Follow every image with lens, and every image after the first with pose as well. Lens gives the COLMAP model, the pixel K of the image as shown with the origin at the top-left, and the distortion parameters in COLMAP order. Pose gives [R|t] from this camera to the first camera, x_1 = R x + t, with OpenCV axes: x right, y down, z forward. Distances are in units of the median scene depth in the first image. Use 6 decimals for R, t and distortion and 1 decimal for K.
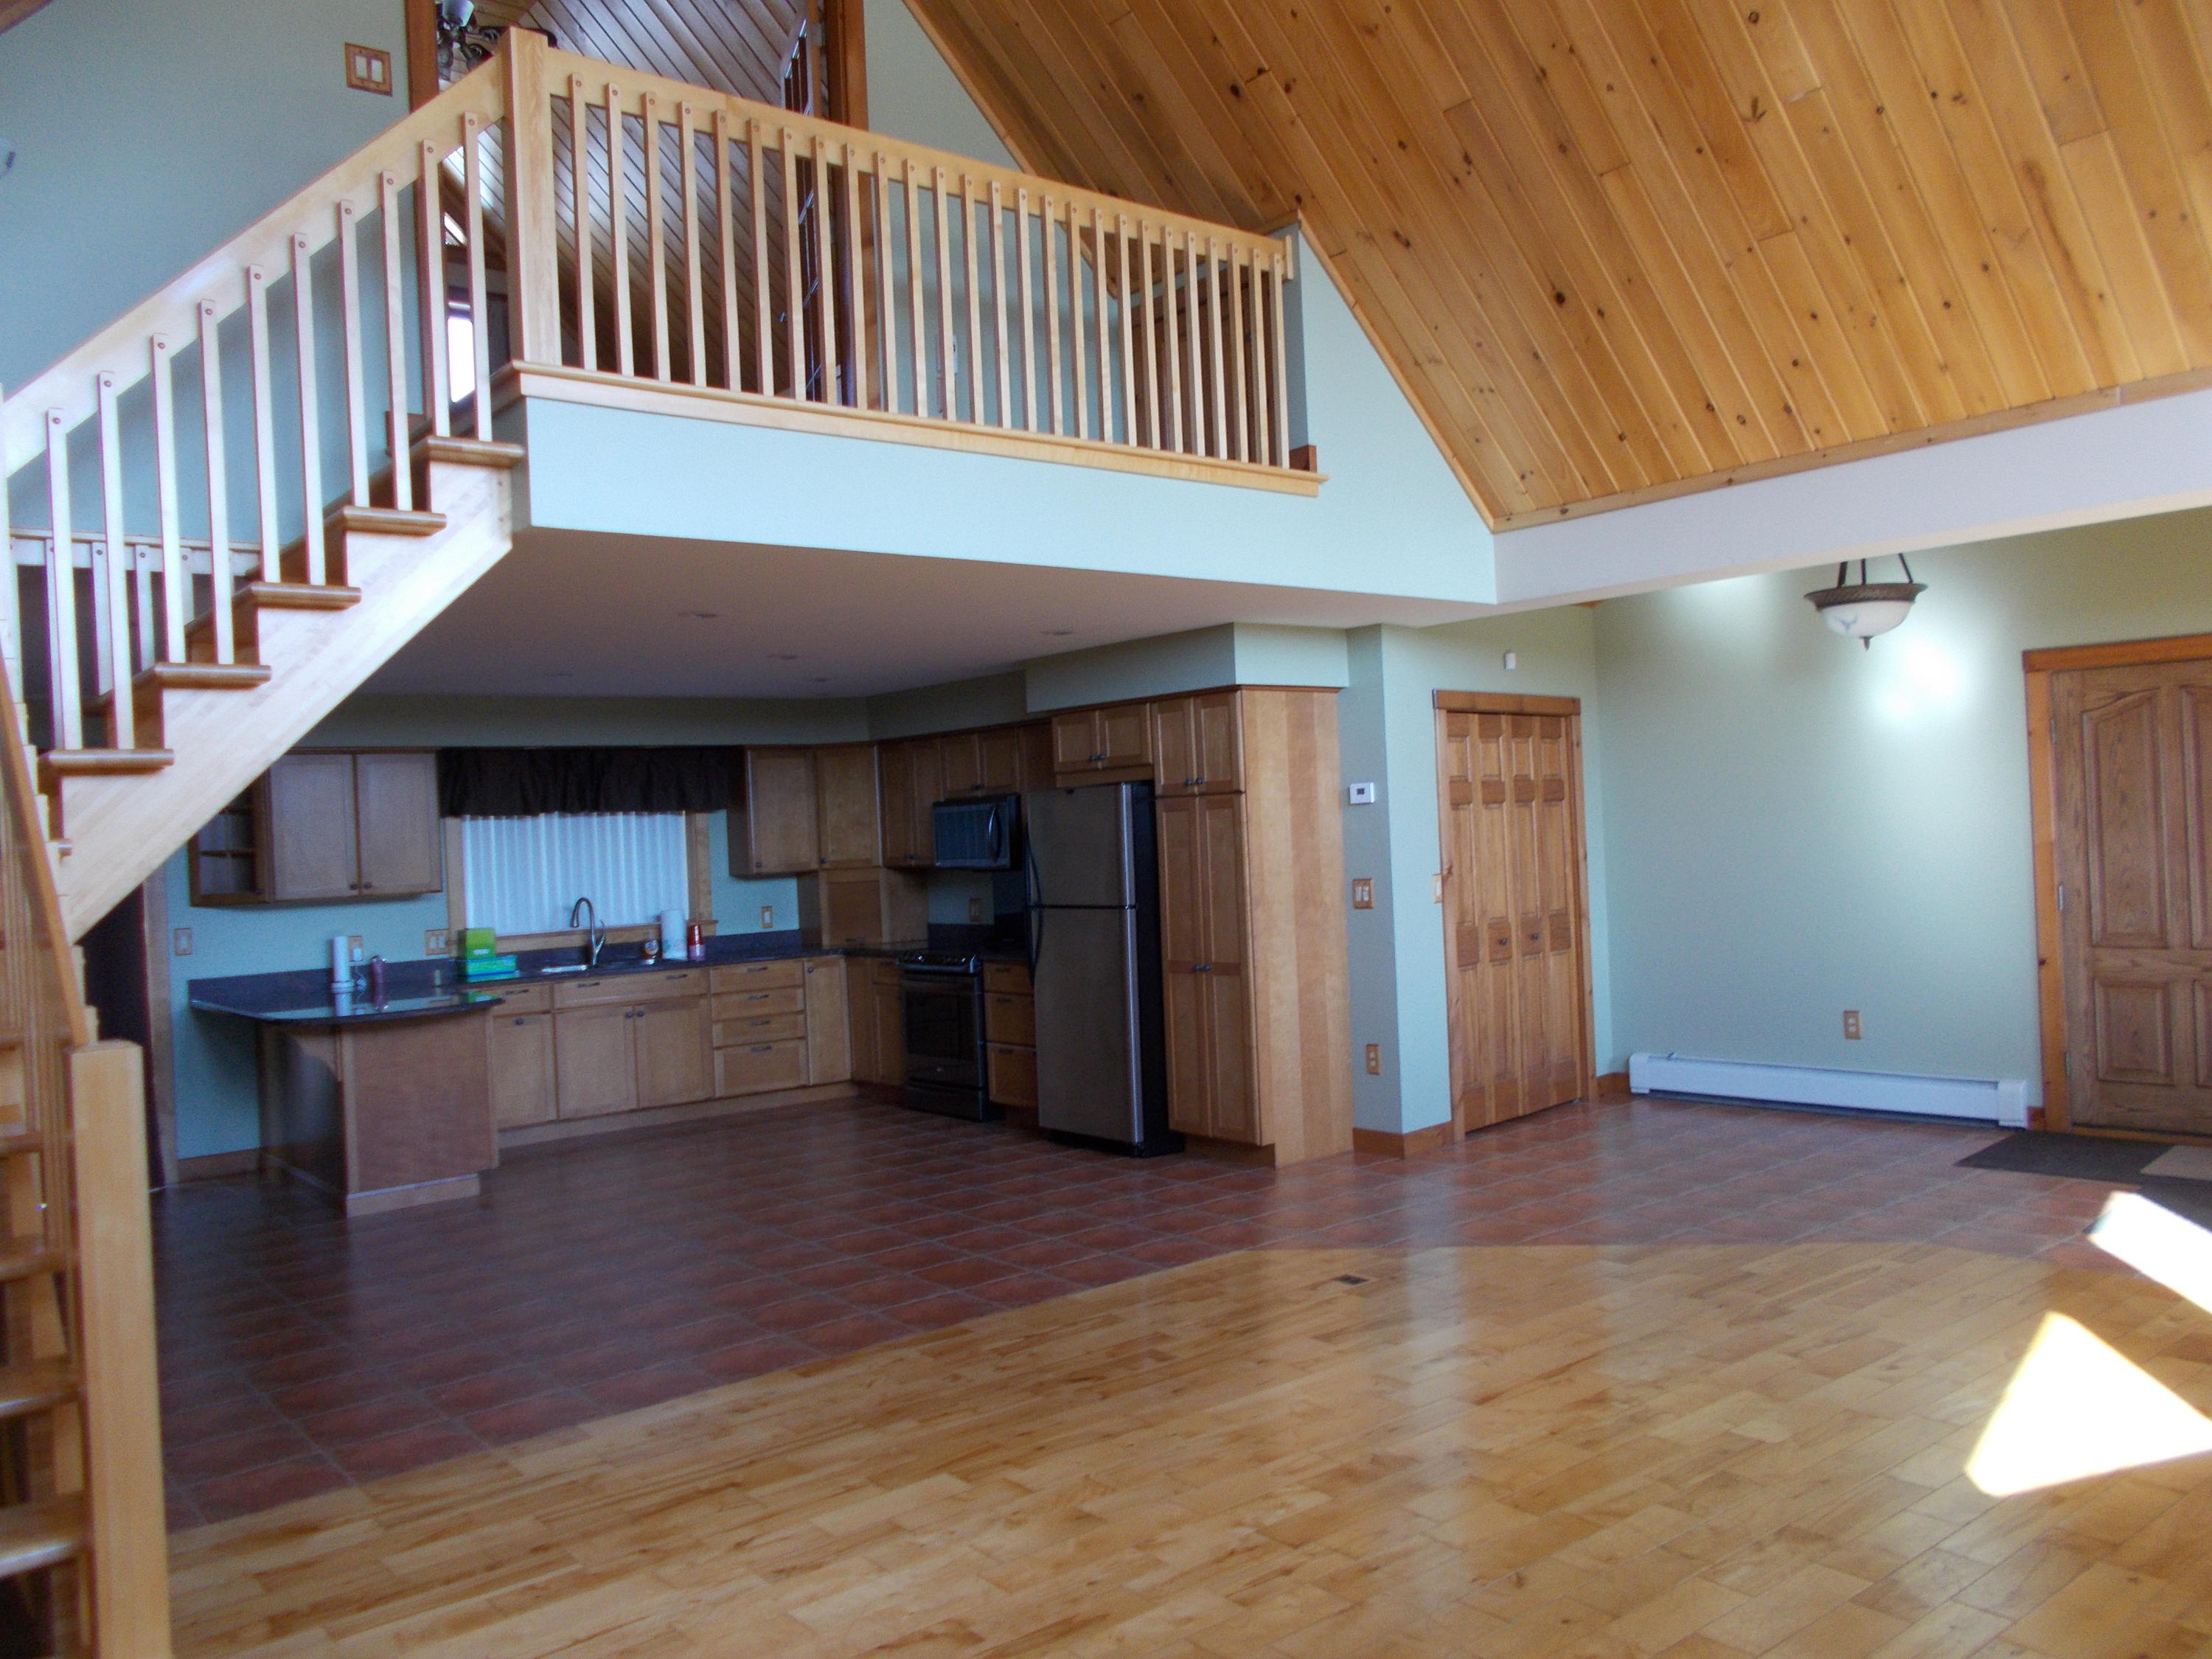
lens RADIAL K [[1695.4, 0, 1106.0], [0, 1695.4, 829.5], [0, 0, 1]] dist [0.002881, -0.004566]
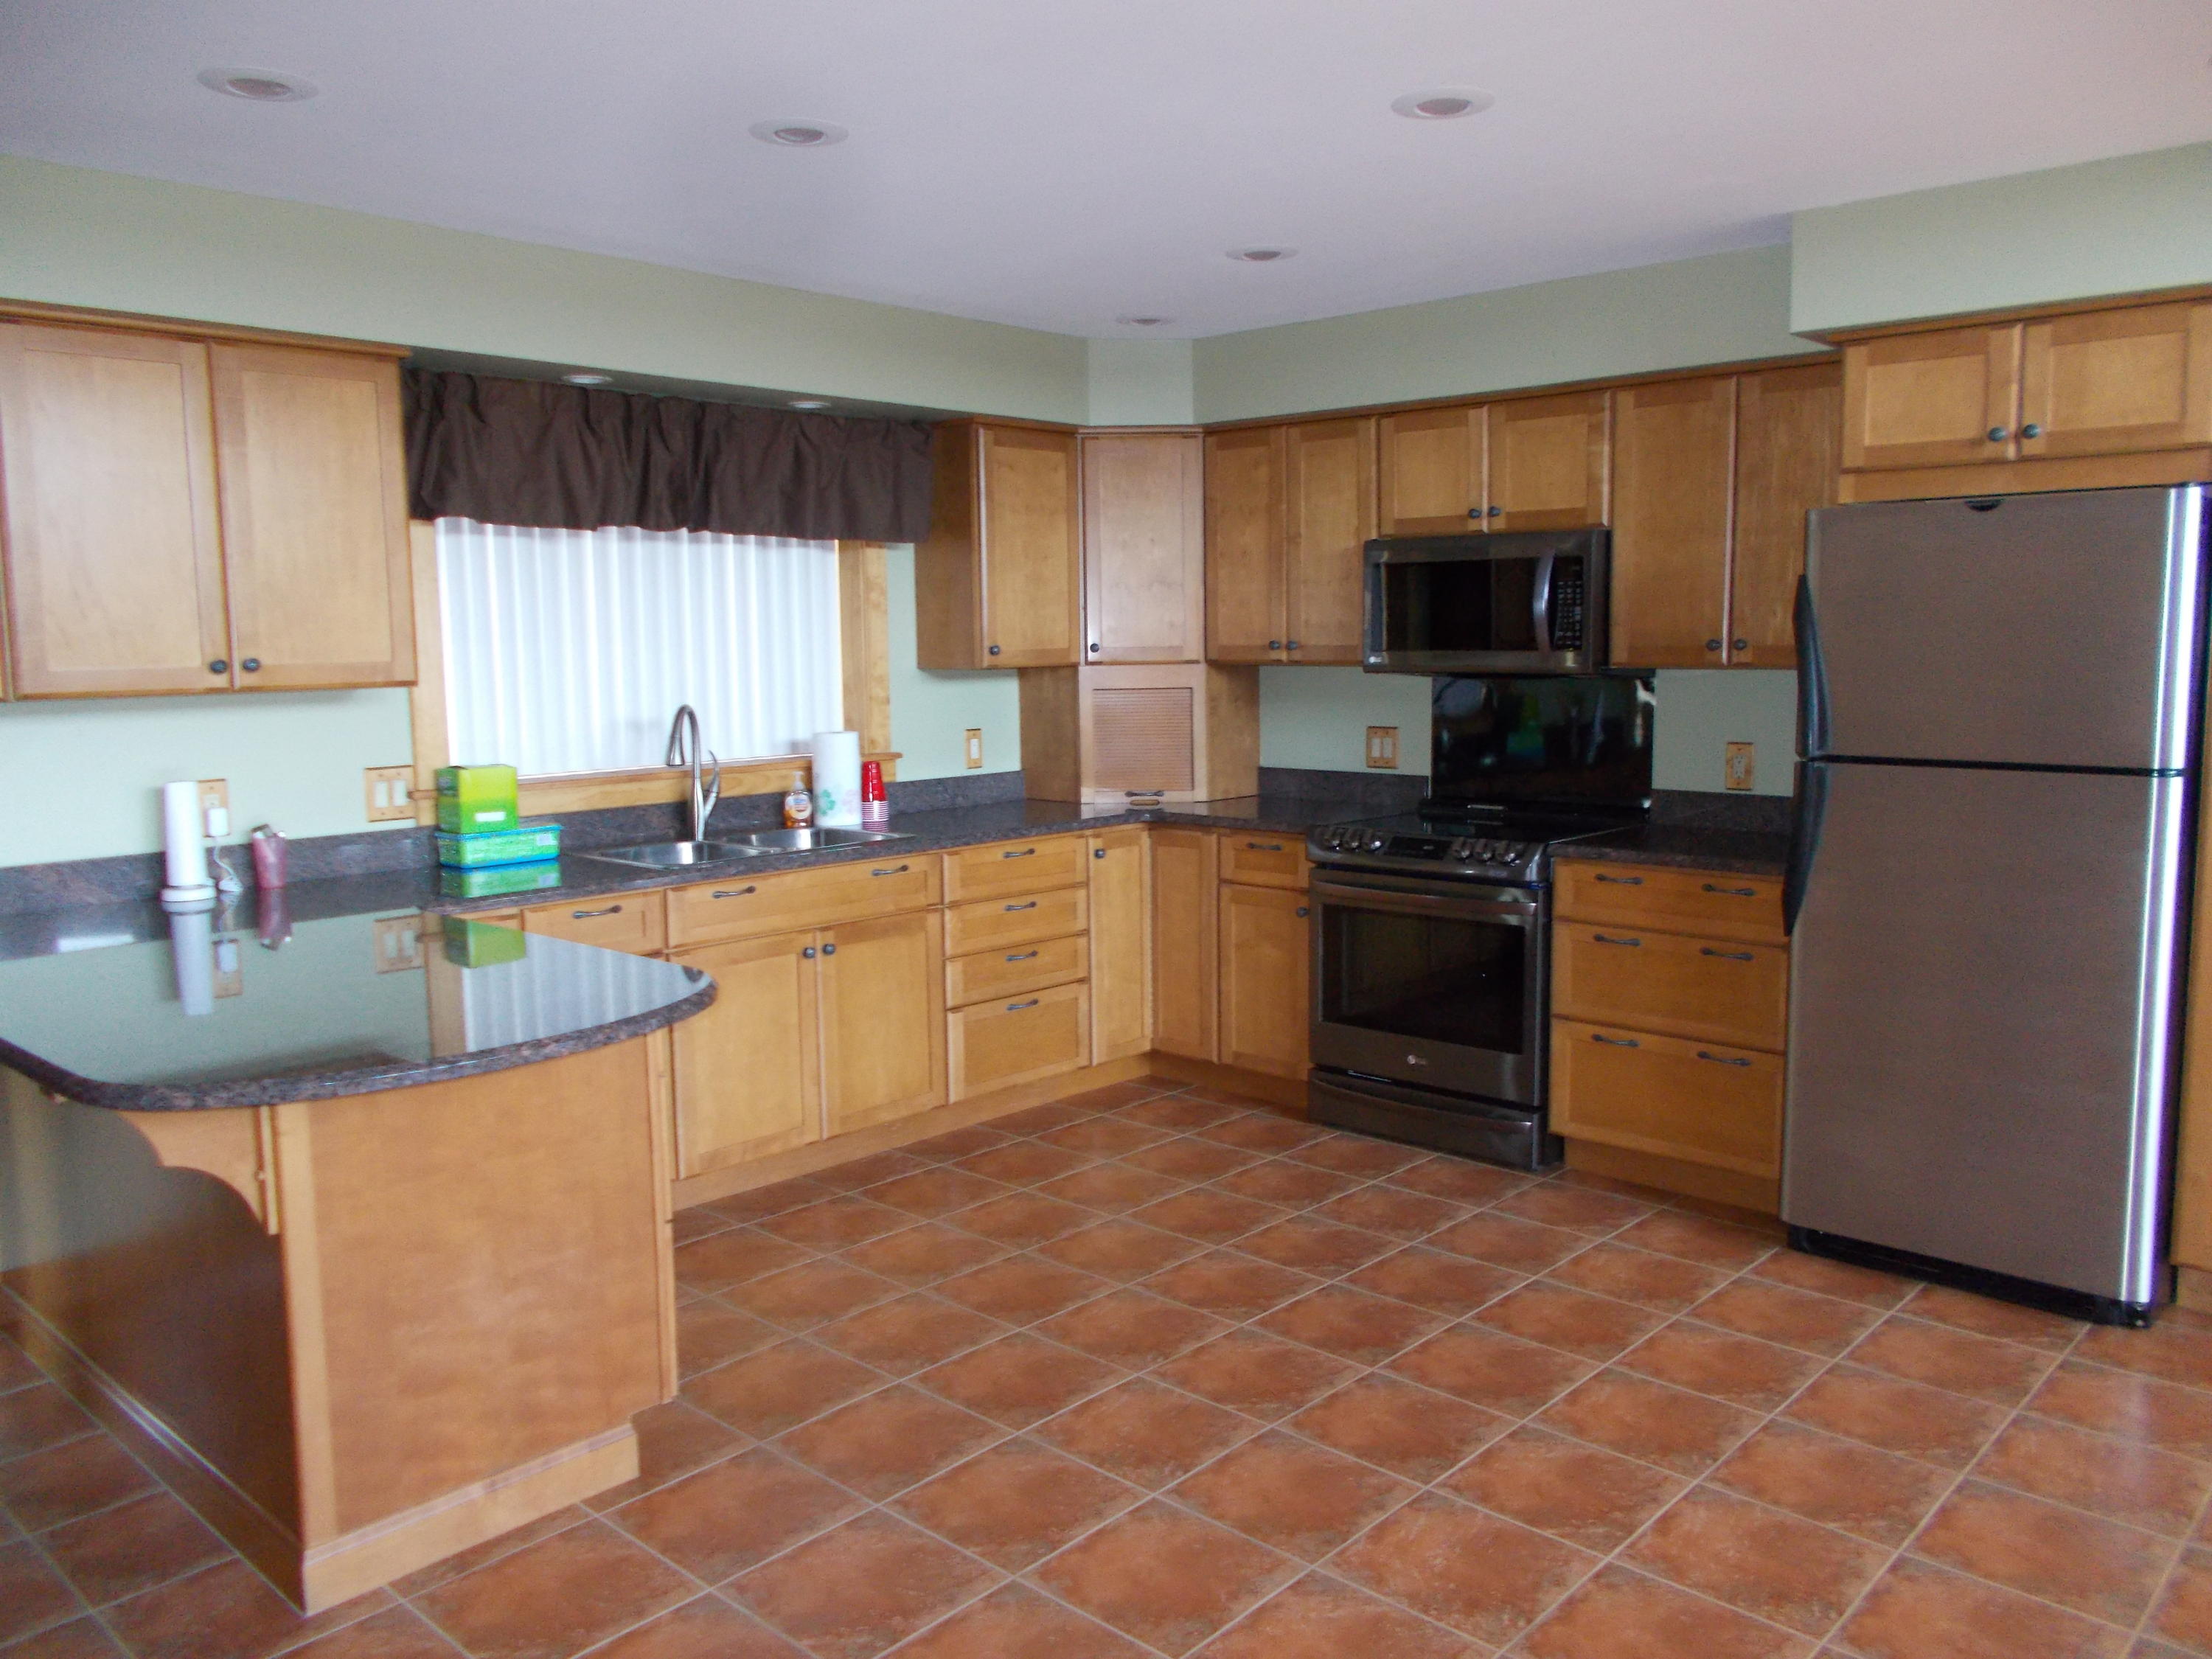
lens RADIAL K [[1695.4, 0, 1106.0], [0, 1695.4, 829.5], [0, 0, 1]] dist [0.002881, -0.004566]
pose [[0.988902, 0.019368, 0.147301, -0.258611], [-0.035742, 0.993362, 0.109340, 0.018025], [-0.144205, -0.113392, 0.983030, 0.496160]]
